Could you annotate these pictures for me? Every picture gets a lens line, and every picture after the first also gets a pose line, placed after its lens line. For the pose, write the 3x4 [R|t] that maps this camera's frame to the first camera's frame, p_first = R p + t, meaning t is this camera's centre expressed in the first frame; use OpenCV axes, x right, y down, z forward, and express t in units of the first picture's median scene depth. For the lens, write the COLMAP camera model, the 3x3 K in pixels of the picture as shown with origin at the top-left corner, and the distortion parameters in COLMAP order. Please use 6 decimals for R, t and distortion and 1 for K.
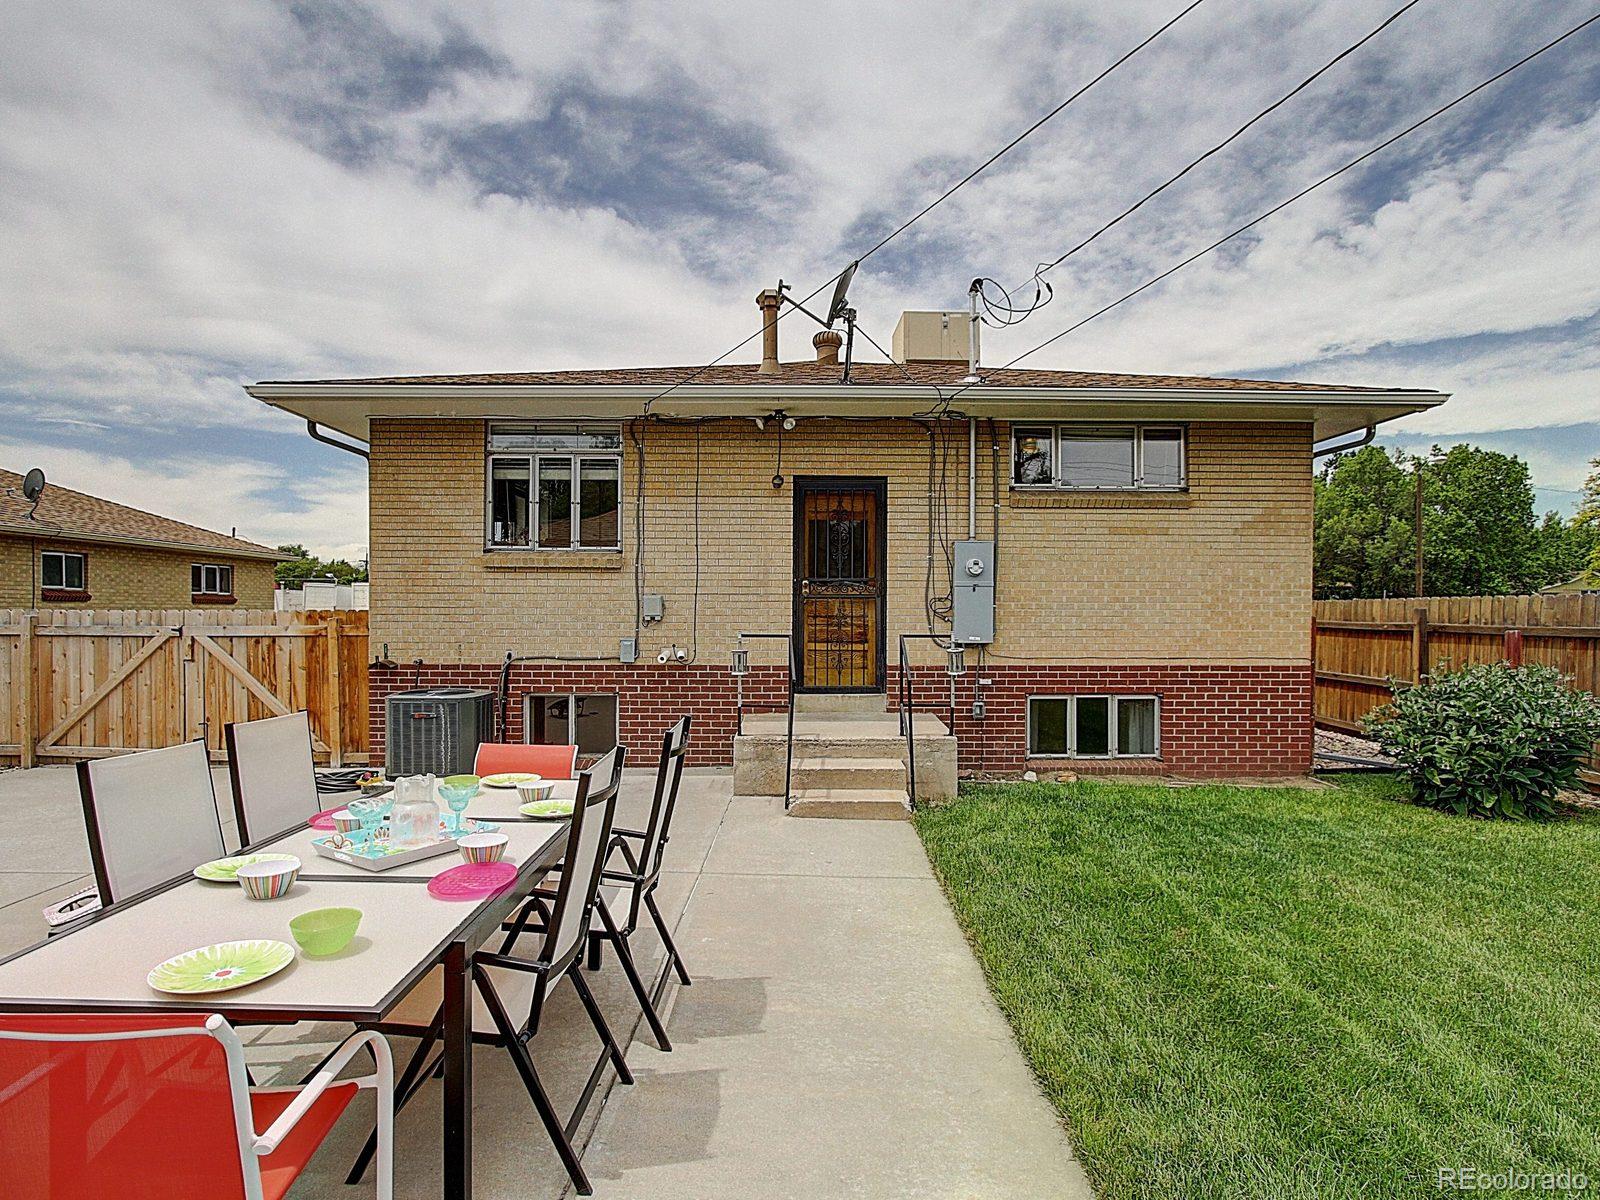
lens RADIAL K [[810.9, 0, 772.9], [0, 810.9, 603.8], [0, 0, 1]] dist [-0.014537, 0.000204]
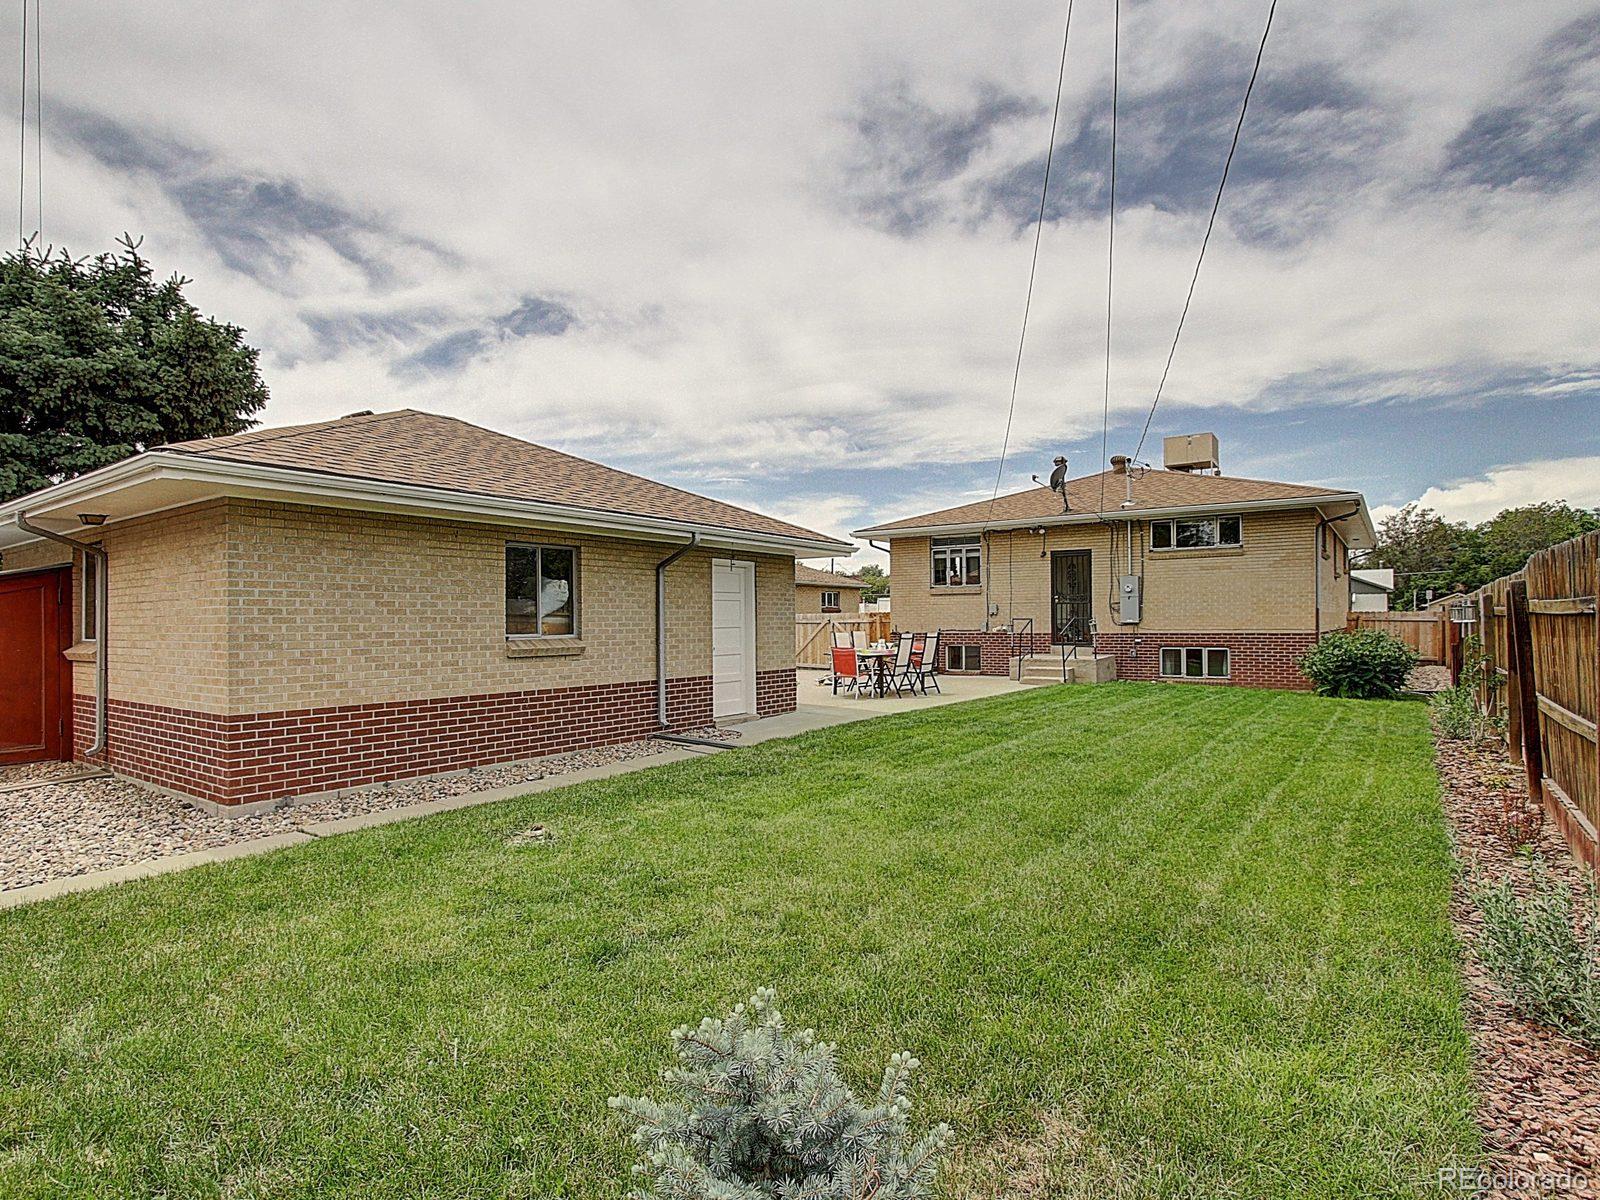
lens RADIAL K [[827.5, 0, 796.7], [0, 827.5, 613.4], [0, 0, 1]] dist [-0.015860, 0.000694]
pose [[0.808494, -0.013773, -0.588343, 0.817307], [0.014575, 0.999888, -0.003379, 0.016861], [0.588323, -0.005843, 0.808605, -1.320851]]
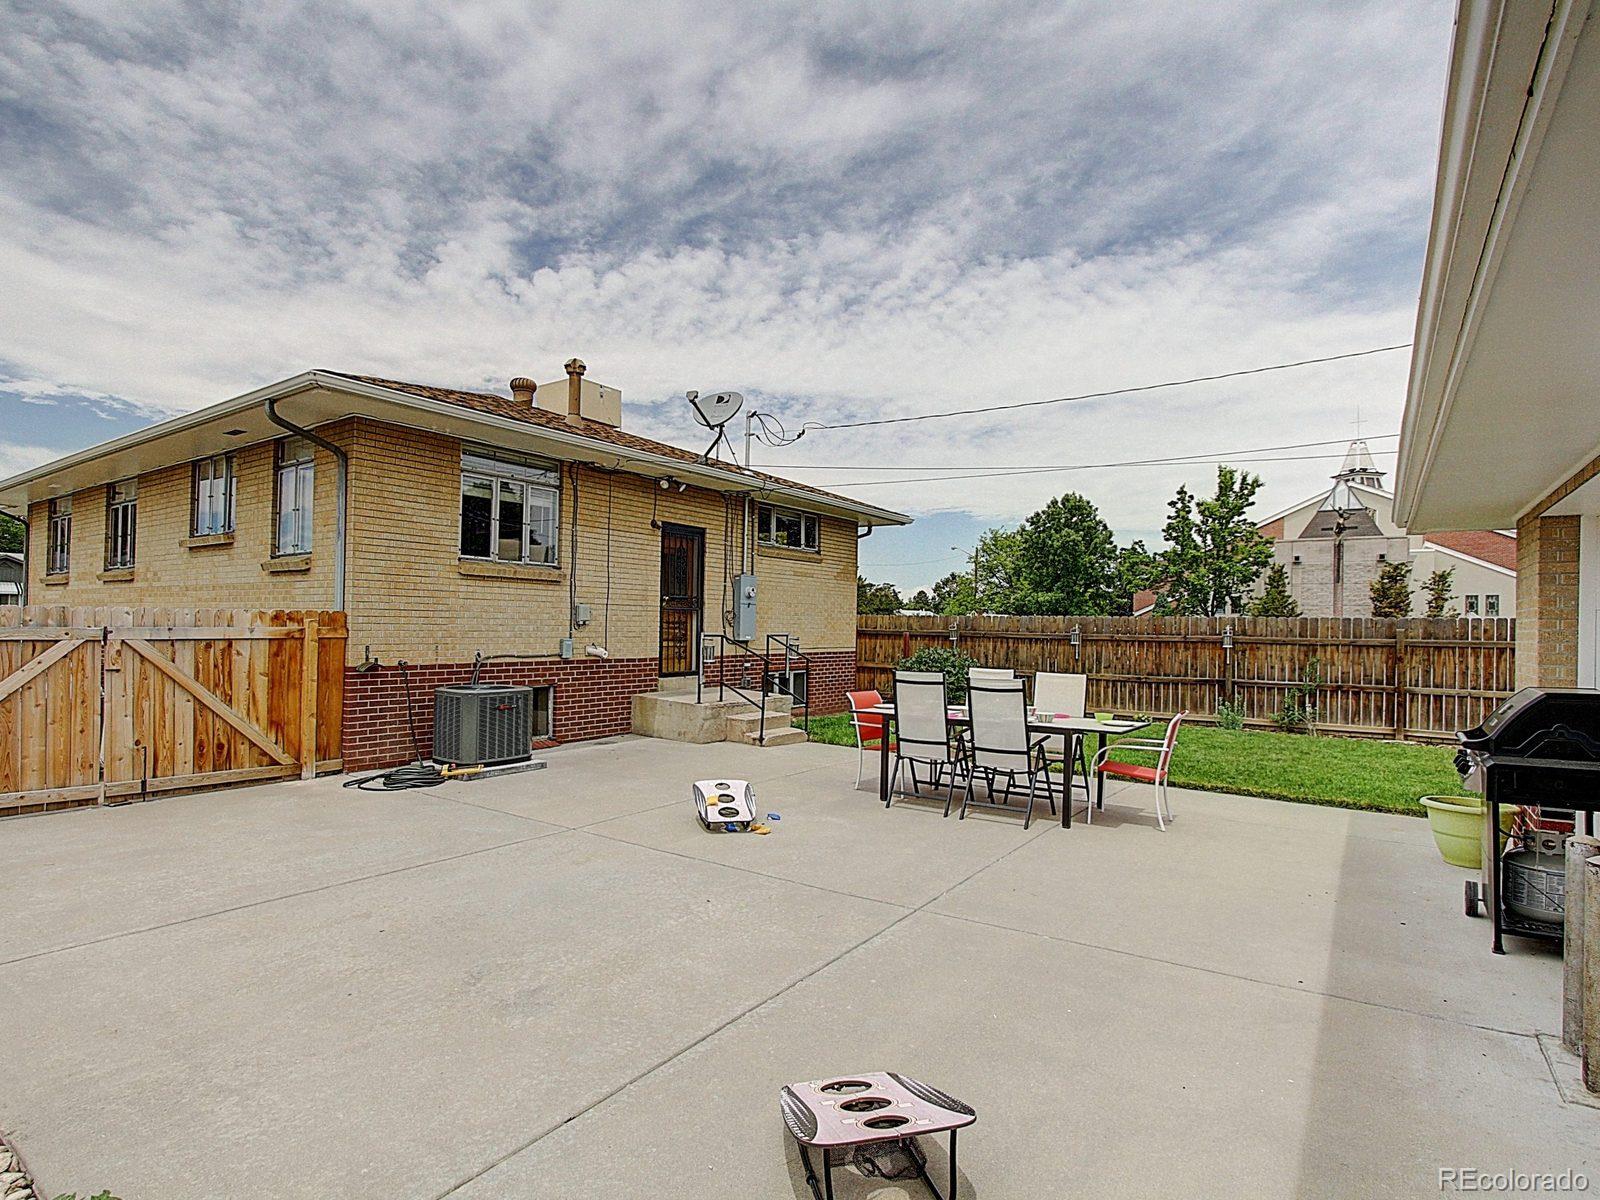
lens RADIAL K [[839.4, 0, 795.4], [0, 839.4, 613.0], [0, 0, 1]] dist [-0.012807, 0.000193]
pose [[0.581447, 0.018515, 0.813373, -0.999404], [-0.020616, 0.999755, -0.008020, 0.006423], [-0.813323, -0.012105, 0.581687, -0.025783]]
